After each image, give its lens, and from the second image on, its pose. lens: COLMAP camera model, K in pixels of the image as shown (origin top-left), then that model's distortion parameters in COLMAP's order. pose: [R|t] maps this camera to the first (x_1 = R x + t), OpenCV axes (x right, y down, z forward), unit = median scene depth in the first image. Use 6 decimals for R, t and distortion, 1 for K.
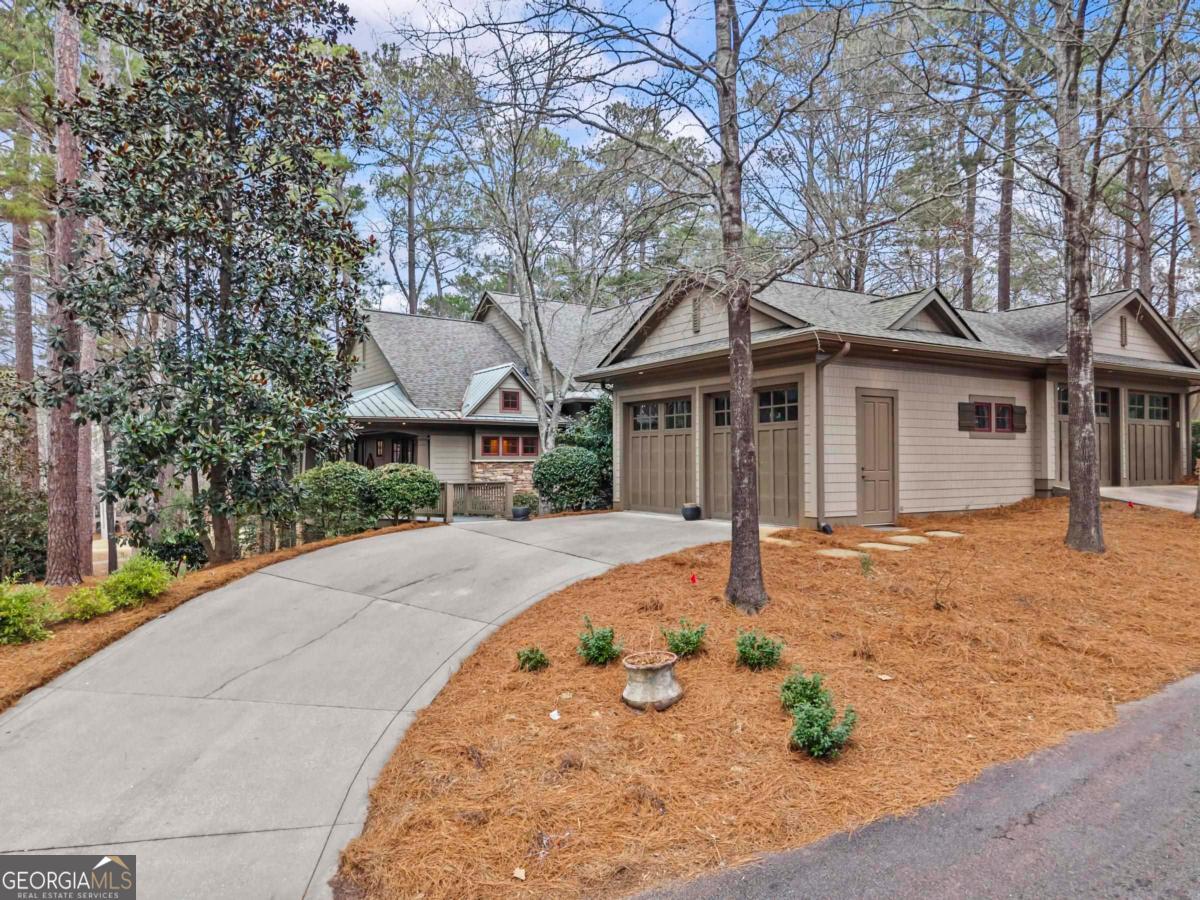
lens RADIAL K [[786.2, 0, 596.8], [0, 786.2, 455.7], [0, 0, 1]] dist [0.046022, -0.051673]
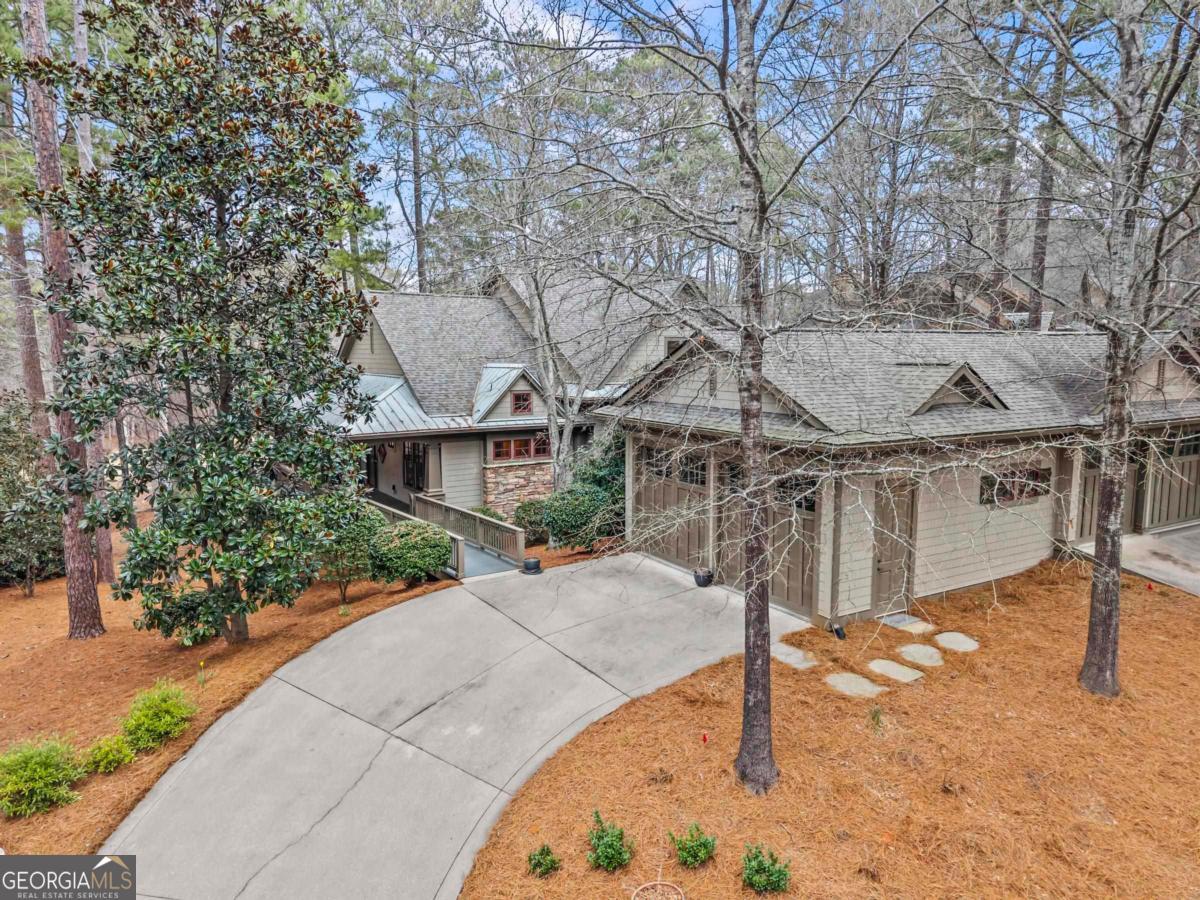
lens RADIAL K [[786.2, 0, 596.8], [0, 786.2, 455.7], [0, 0, 1]] dist [0.046022, -0.051673]
pose [[0.999840, 0.004478, -0.017332, 0.001921], [-0.002006, 0.990133, 0.140118, -0.231813], [0.017788, -0.140060, 0.989983, 0.033869]]
